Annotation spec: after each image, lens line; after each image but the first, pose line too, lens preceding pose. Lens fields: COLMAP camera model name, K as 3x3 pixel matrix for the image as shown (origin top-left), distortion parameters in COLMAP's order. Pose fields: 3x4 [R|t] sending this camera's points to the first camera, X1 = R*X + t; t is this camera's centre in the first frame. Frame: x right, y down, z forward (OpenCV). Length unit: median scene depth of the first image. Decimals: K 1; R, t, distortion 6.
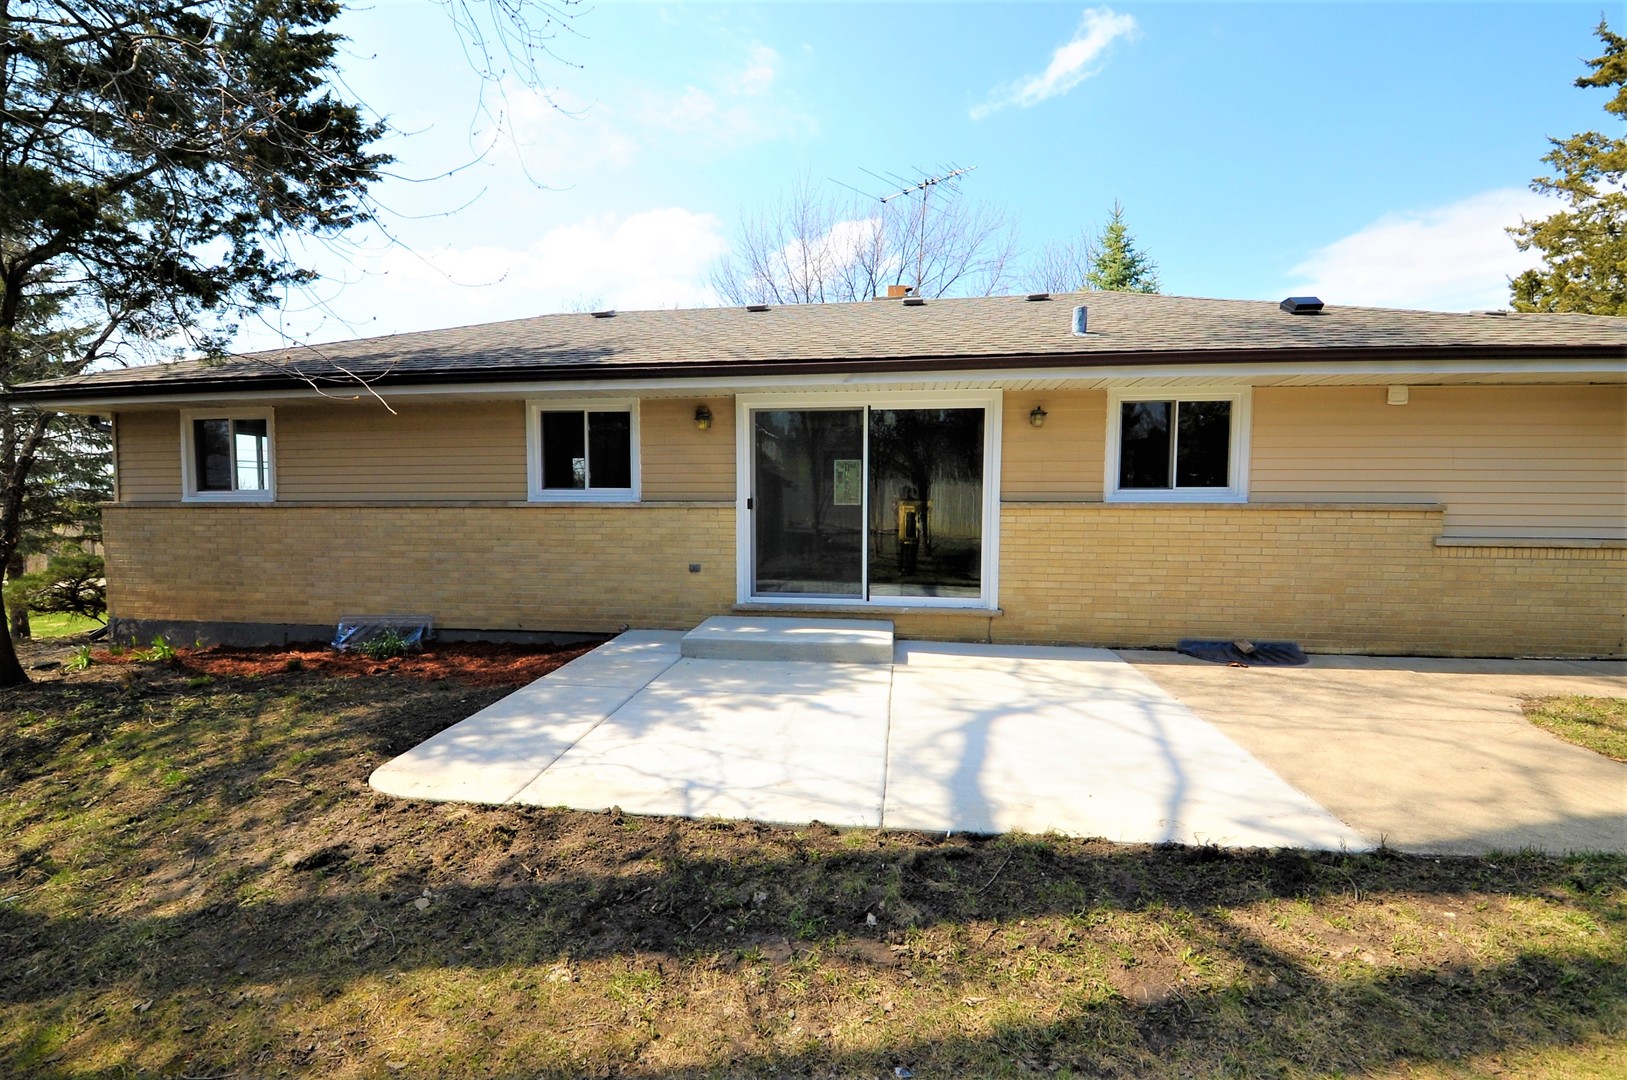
lens RADIAL K [[714.1, 0, 801.9], [0, 714.1, 544.5], [0, 0, 1]] dist [-0.012582, -0.002215]
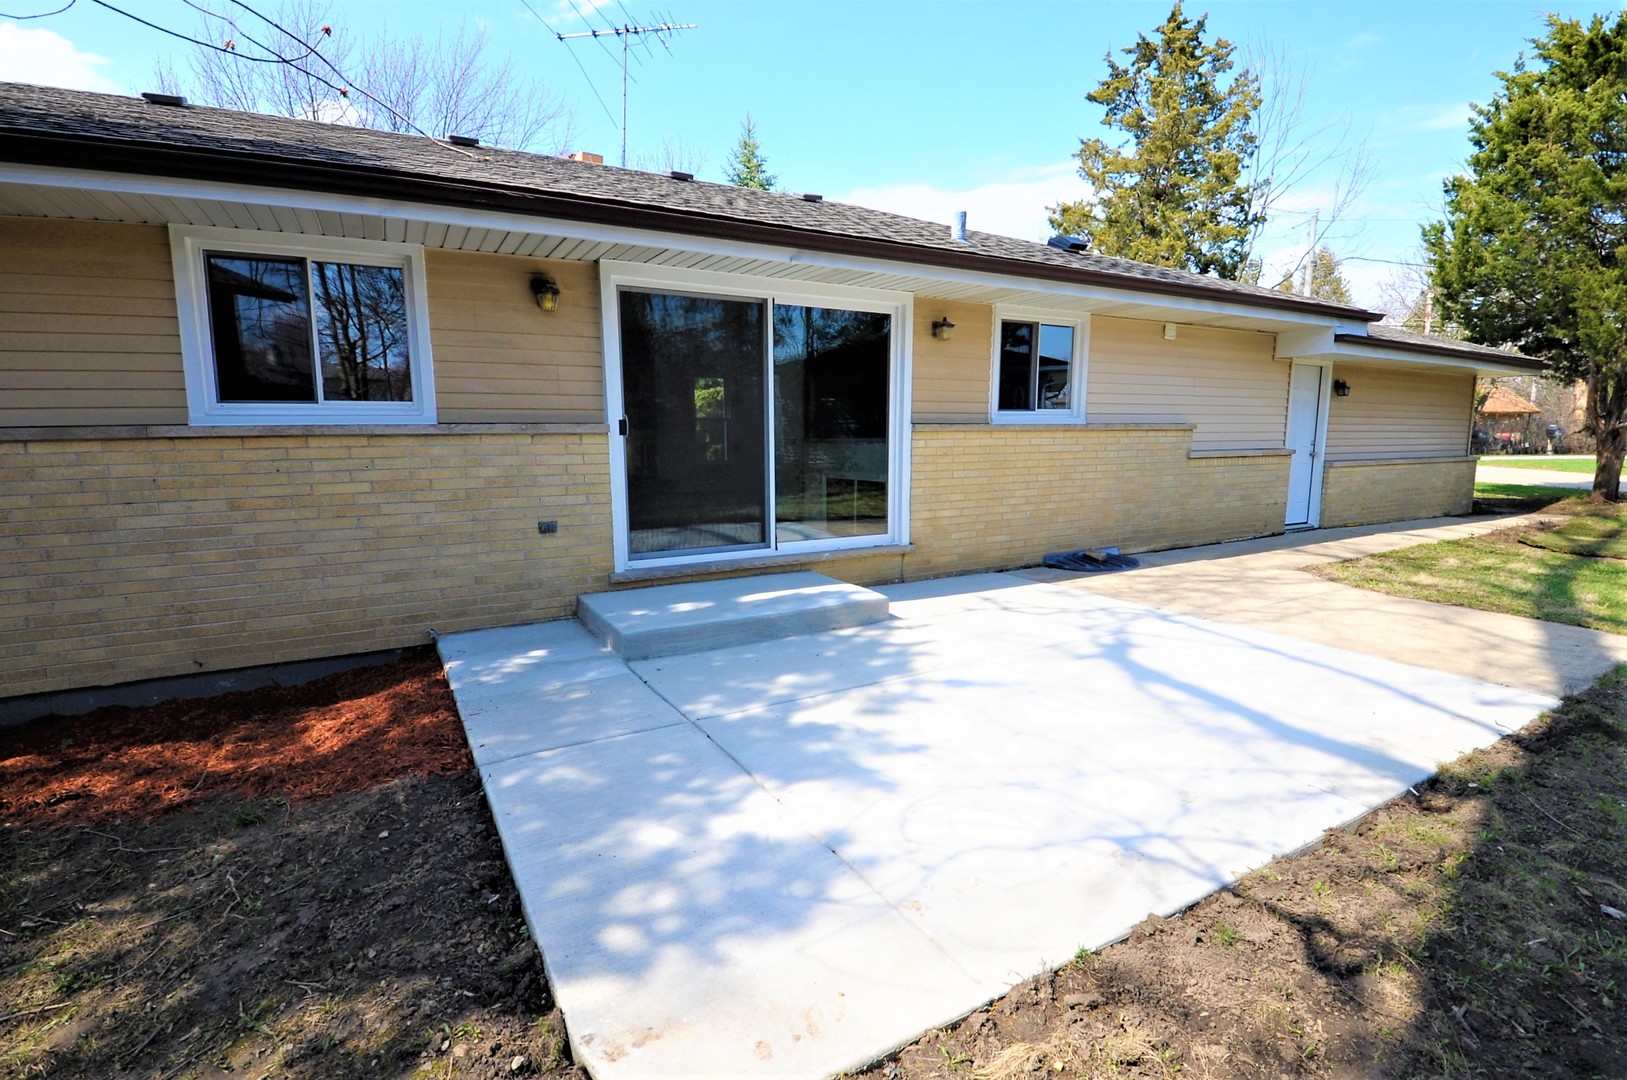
lens RADIAL K [[747.0, 0, 804.6], [0, 747.0, 553.3], [0, 0, 1]] dist [-0.003165, -0.004996]
pose [[0.797568, -0.103920, 0.594211, -0.399119], [0.047900, 0.992849, 0.109345, -0.007180], [-0.601325, -0.058748, 0.796842, 0.330187]]
